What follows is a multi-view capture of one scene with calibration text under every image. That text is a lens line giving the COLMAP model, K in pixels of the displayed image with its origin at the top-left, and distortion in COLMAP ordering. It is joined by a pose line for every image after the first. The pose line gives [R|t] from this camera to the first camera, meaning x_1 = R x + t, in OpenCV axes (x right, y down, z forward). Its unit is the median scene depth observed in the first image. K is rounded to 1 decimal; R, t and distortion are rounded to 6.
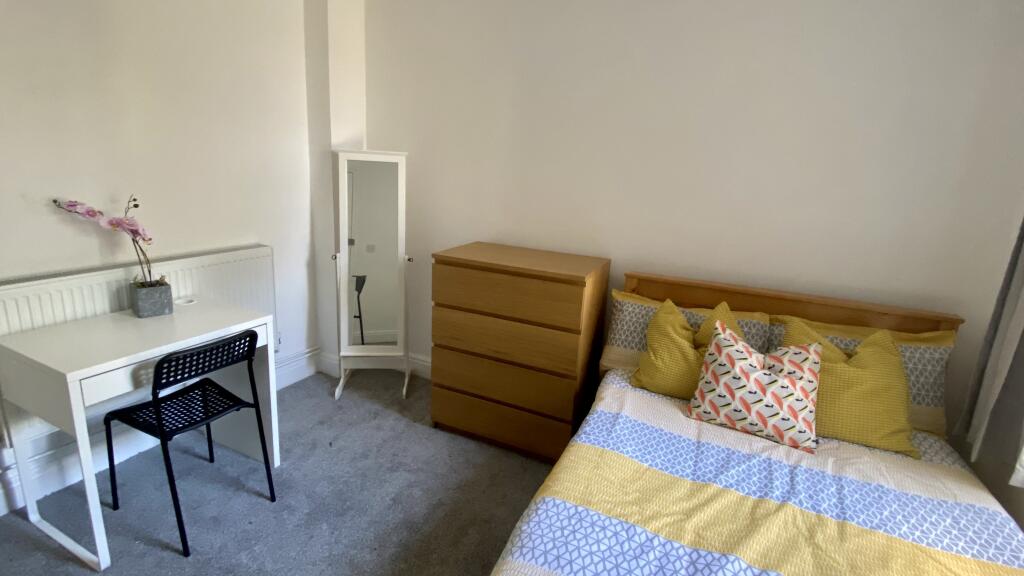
lens RADIAL K [[467.0, 0, 513.5], [0, 467.0, 278.4], [0, 0, 1]] dist [0.000143, -0.004306]
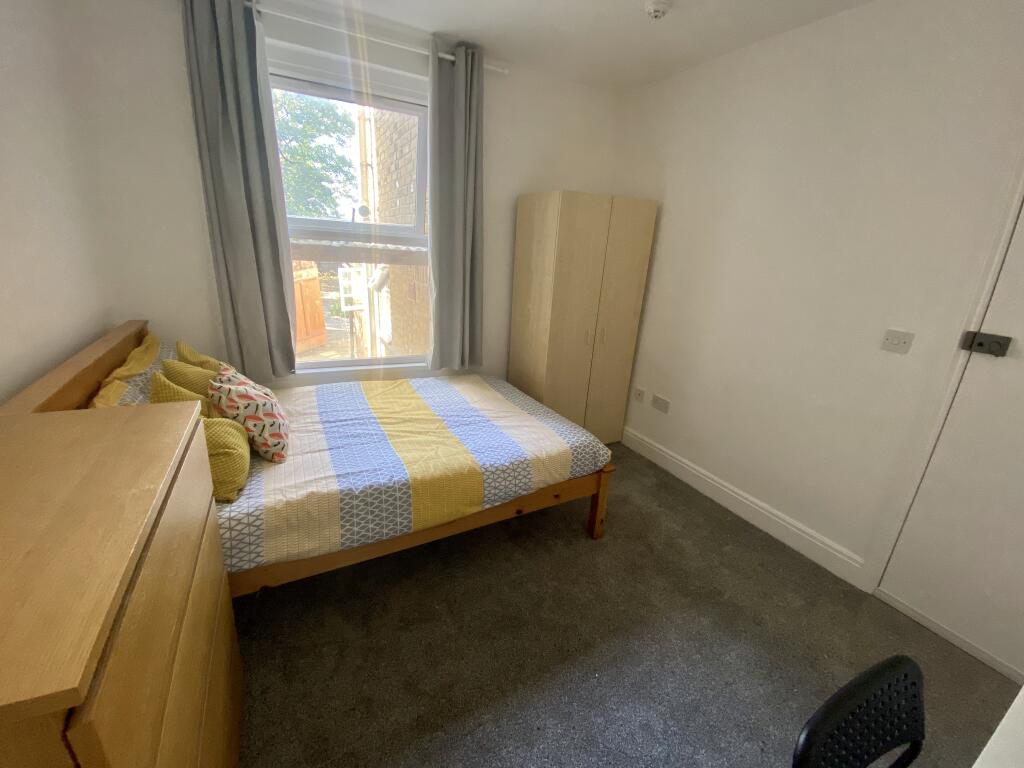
lens RADIAL K [[403.4, 0, 515.7], [0, 403.4, 382.2], [0, 0, 1]] dist [-0.003371, -0.003543]
pose [[-0.793553, -0.279763, 0.540376, -0.468025], [0.030995, 0.868308, 0.495057, -0.282196], [-0.607712, 0.409602, -0.680377, 1.238742]]
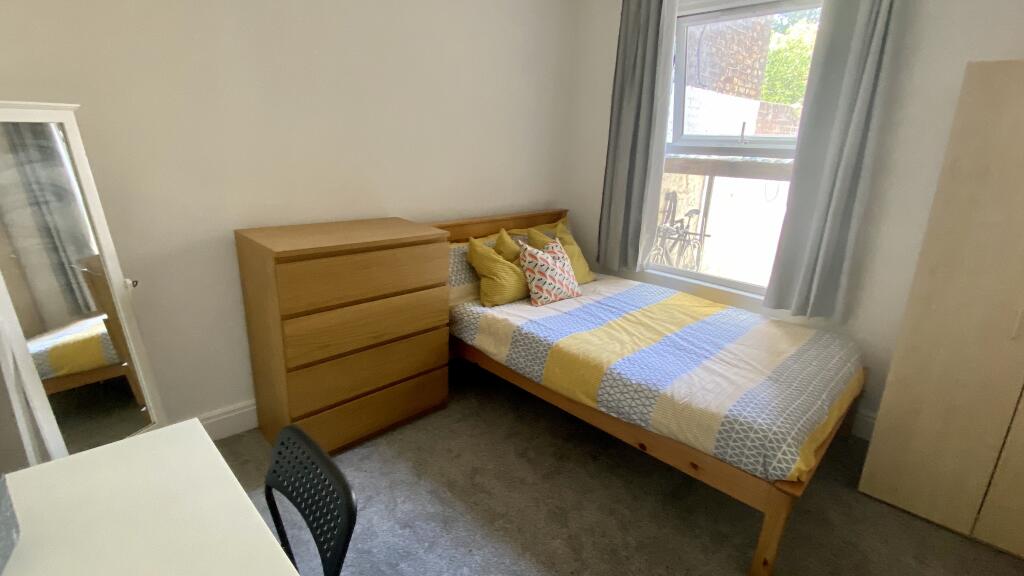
lens RADIAL K [[467.0, 0, 498.4], [0, 467.0, 275.2], [0, 0, 1]] dist [0.000143, -0.004306]
pose [[0.367397, -0.292918, 0.882734, -0.942186], [0.193941, 0.952374, 0.235308, -0.166501], [-0.909619, 0.084747, 0.406708, 0.513200]]
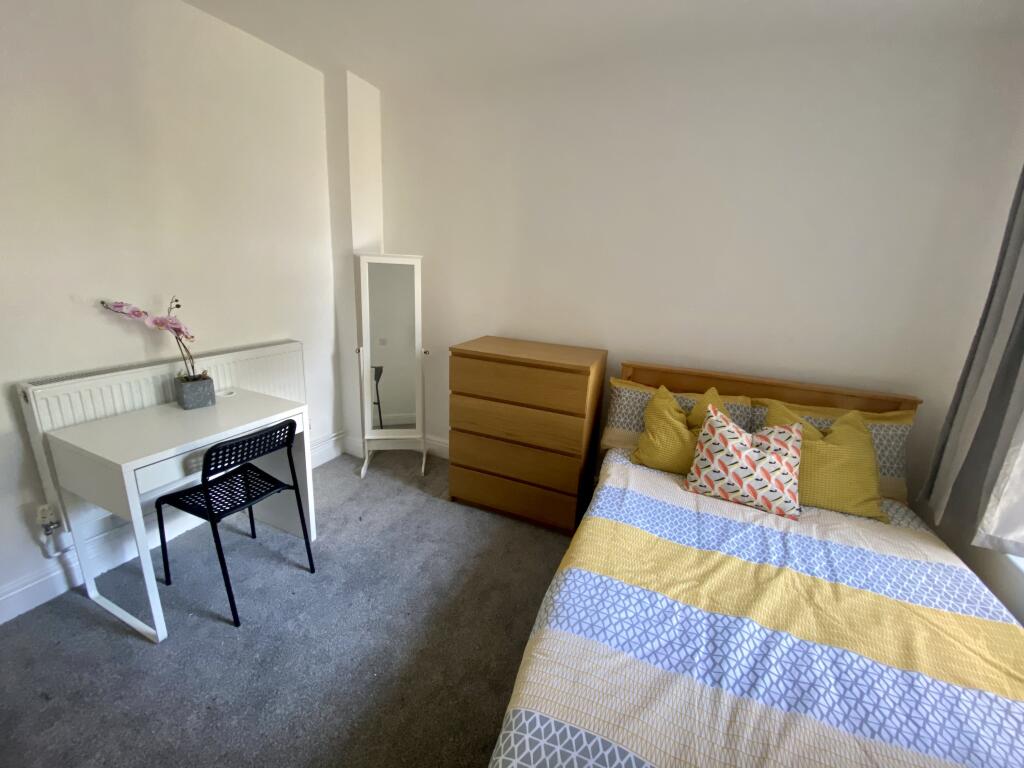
lens RADIAL K [[403.4, 0, 513.5], [0, 403.4, 374.4], [0, 0, 1]] dist [-0.003371, -0.003543]
pose [[0.999478, -0.012403, 0.029846, -0.068299], [0.011744, 0.999685, 0.022159, -0.009801], [-0.030111, -0.021797, 0.999309, 0.044946]]
